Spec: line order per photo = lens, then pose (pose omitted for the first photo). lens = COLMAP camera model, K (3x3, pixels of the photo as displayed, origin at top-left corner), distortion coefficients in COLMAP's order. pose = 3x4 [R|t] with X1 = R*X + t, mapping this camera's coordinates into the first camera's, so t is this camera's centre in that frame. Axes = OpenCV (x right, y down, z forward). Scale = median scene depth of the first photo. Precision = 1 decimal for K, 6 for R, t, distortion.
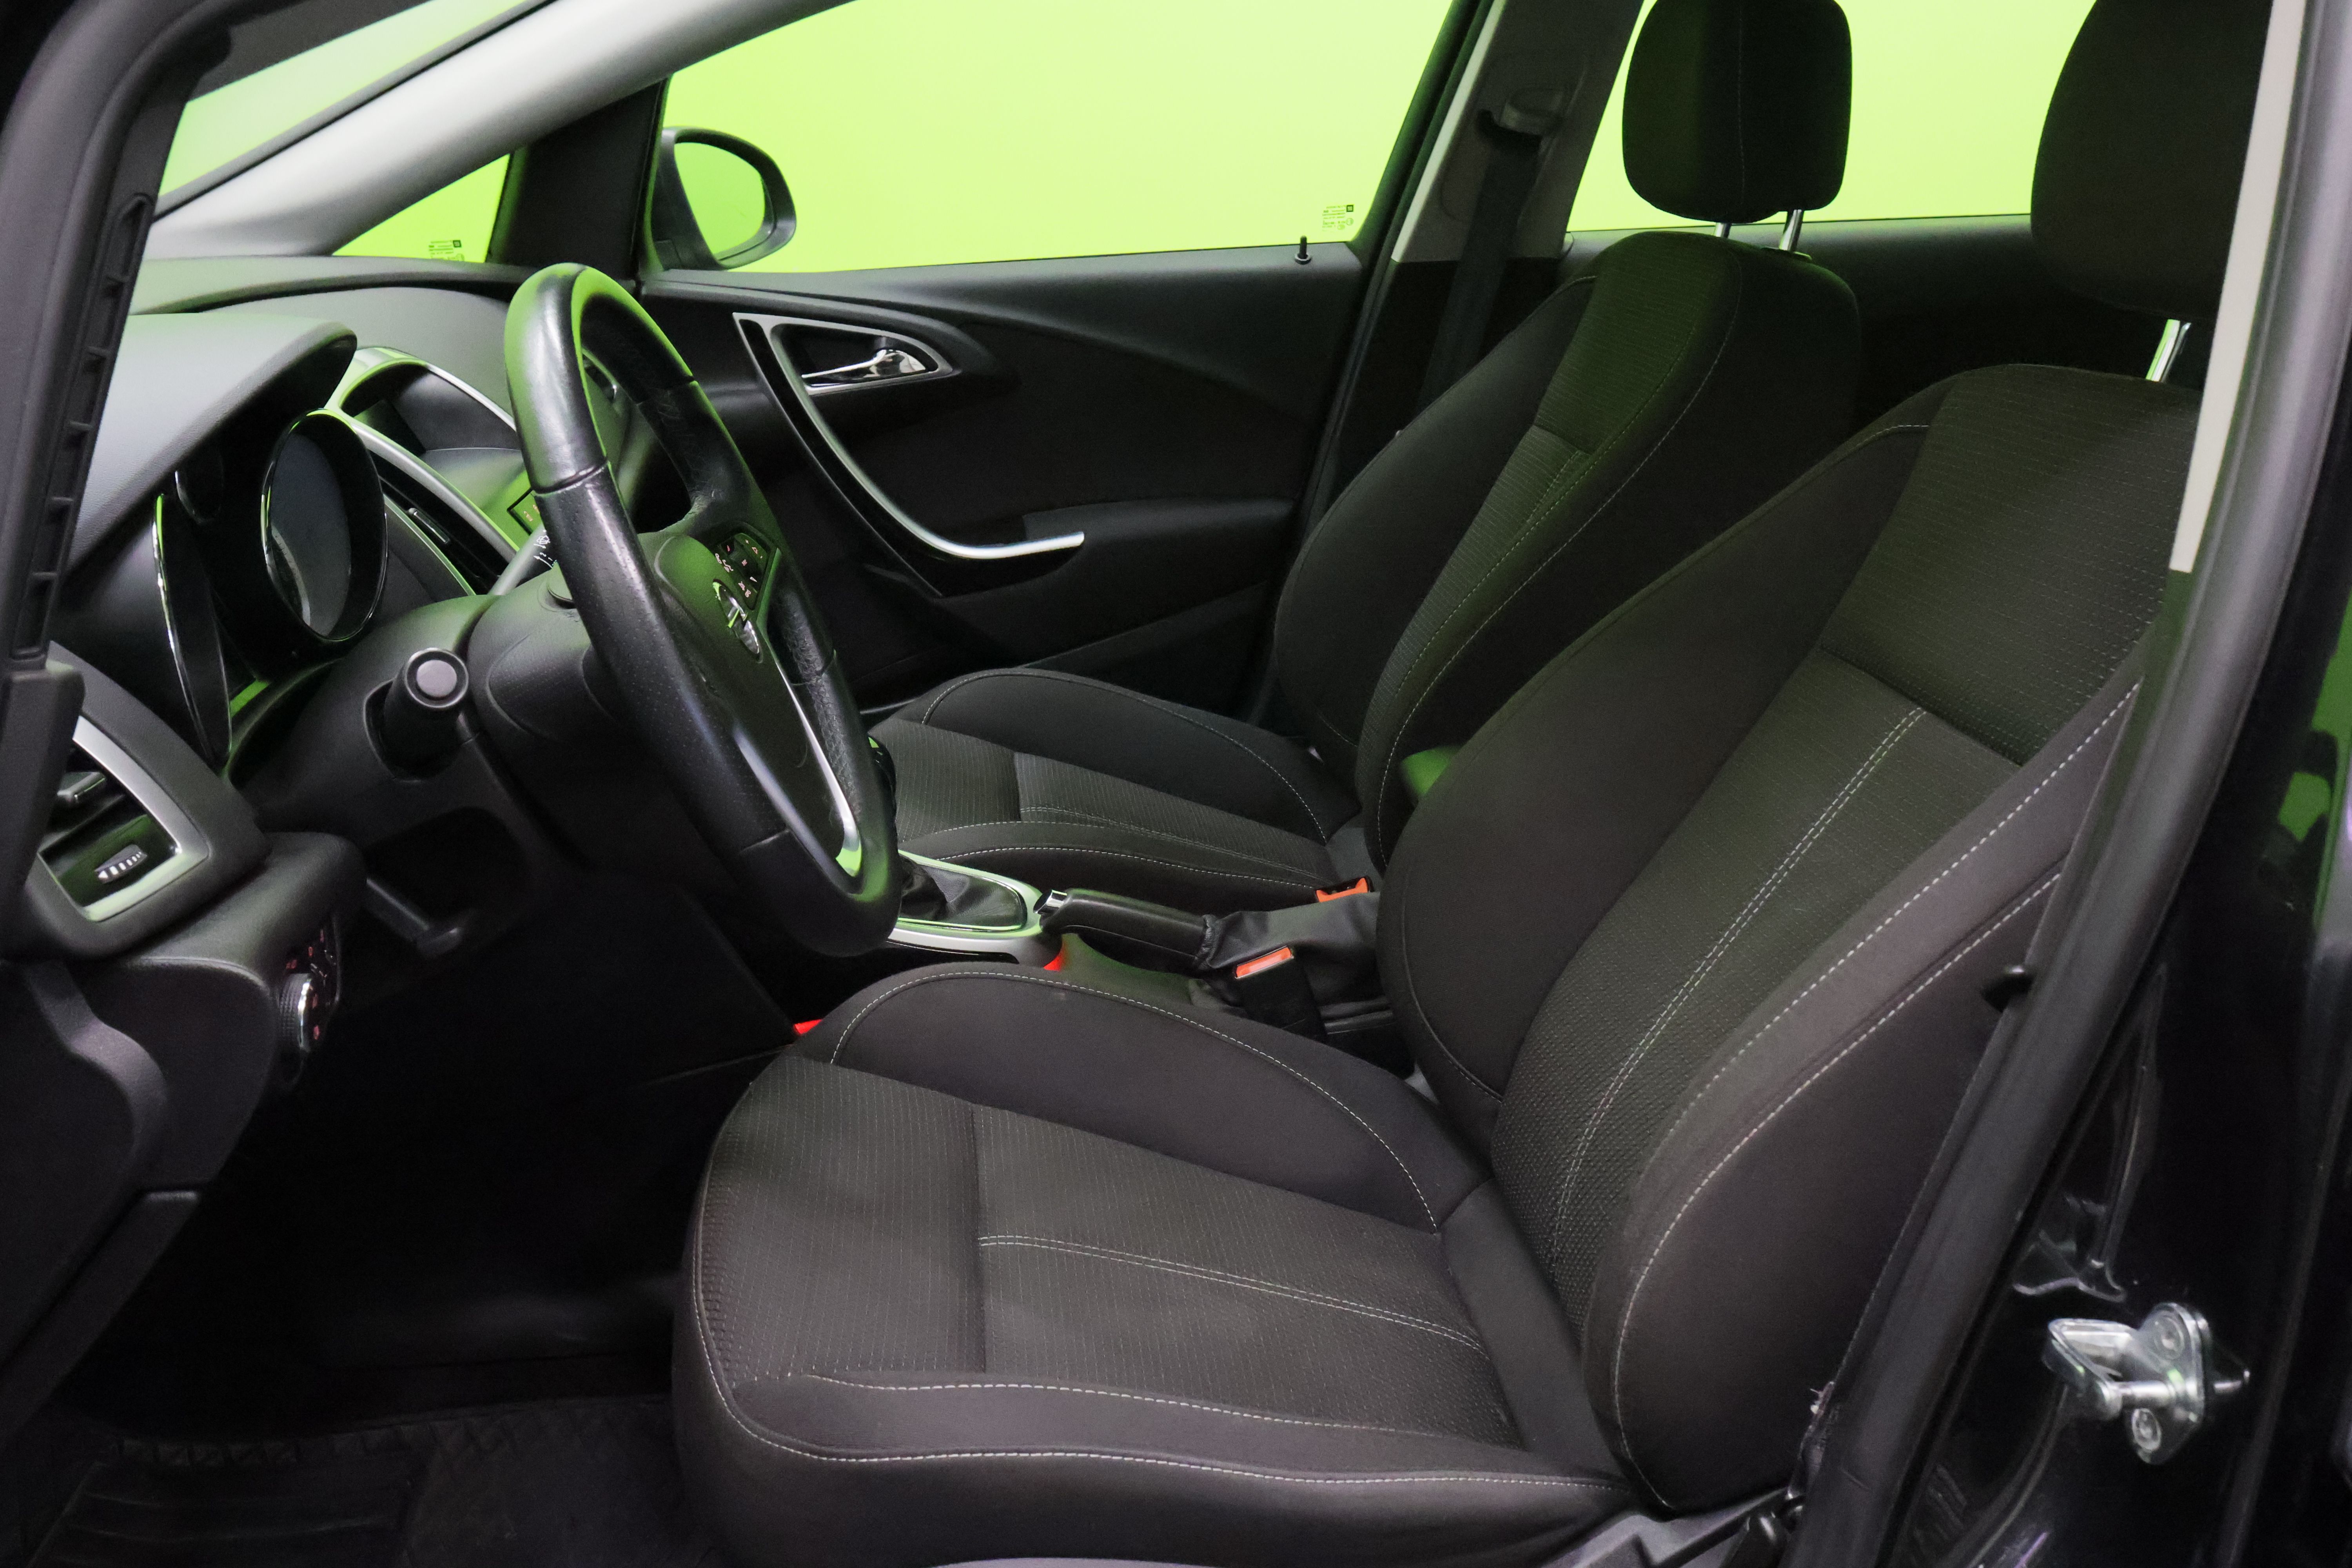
lens RADIAL K [[2046.1, 0, 1176.0], [0, 2046.1, 784.0], [0, 0, 1]] dist [0.052424, -0.001753]
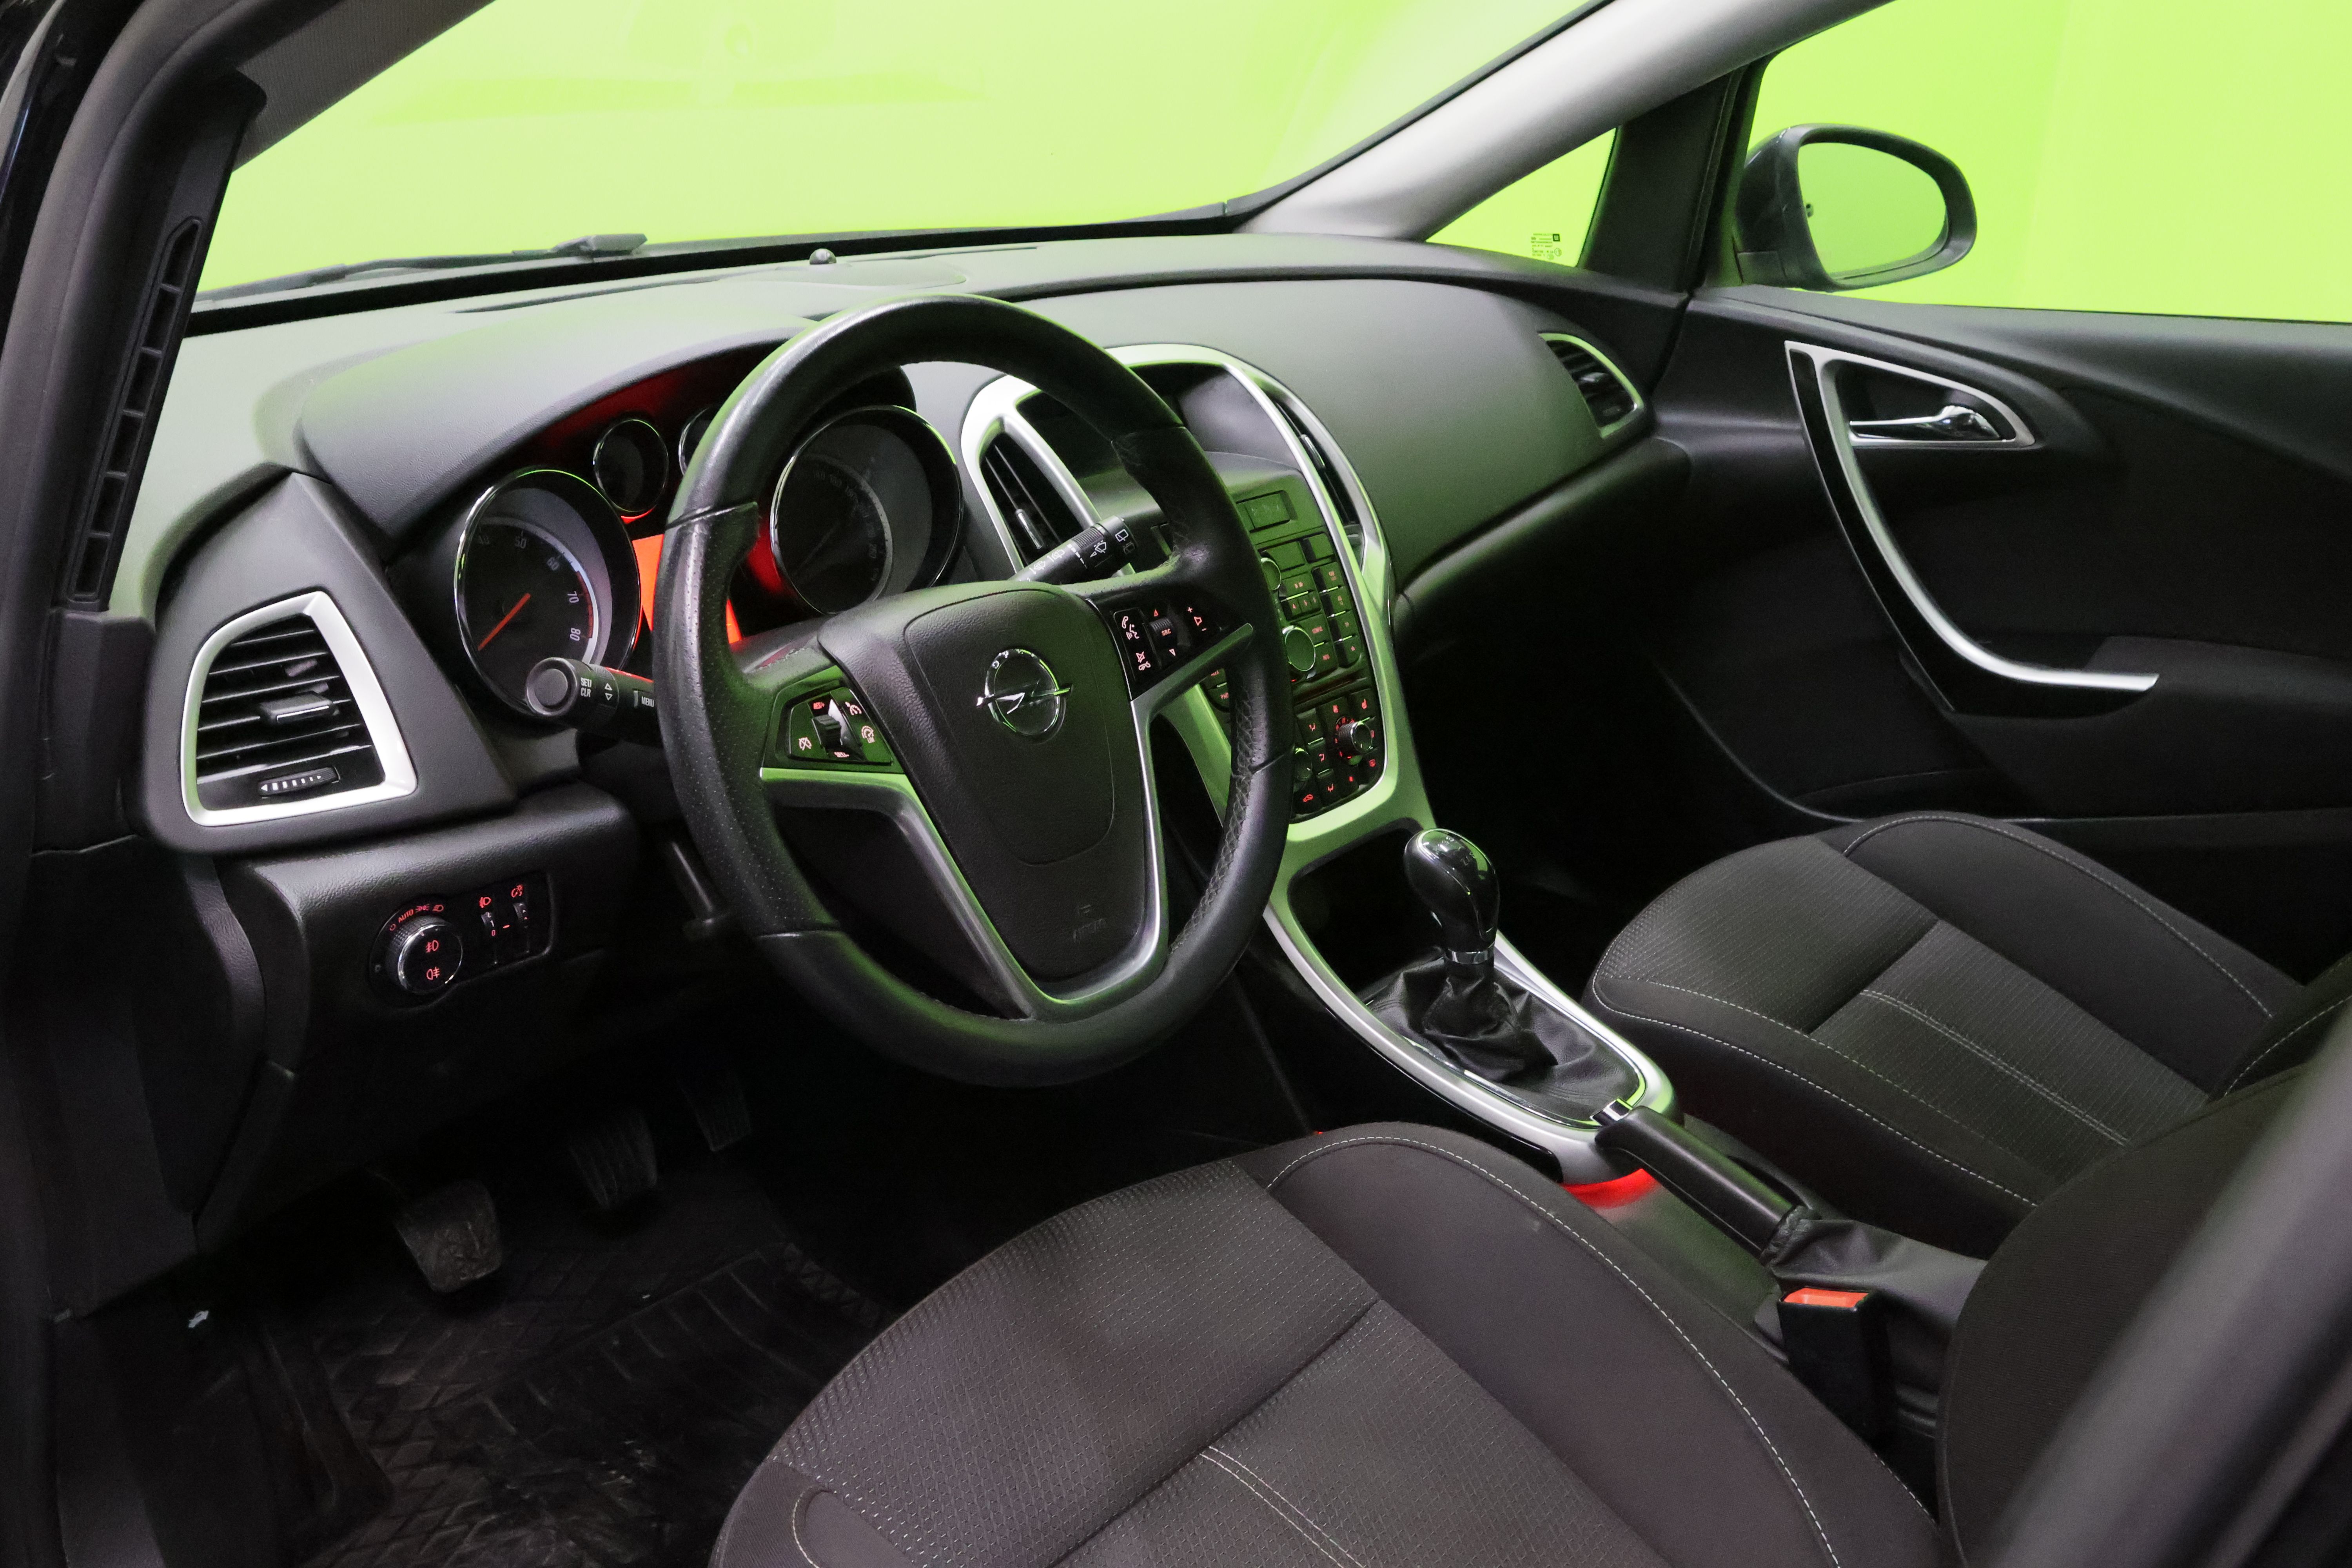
lens RADIAL K [[2013.6, 0, 1172.8], [0, 2013.6, 858.0], [0, 0, 1]] dist [-0.062861, 0.000602]
pose [[0.674263, 0.289595, -0.679341, 0.244732], [-0.246663, 0.955388, 0.162451, -0.092522], [0.696079, 0.058034, 0.715616, 0.227850]]
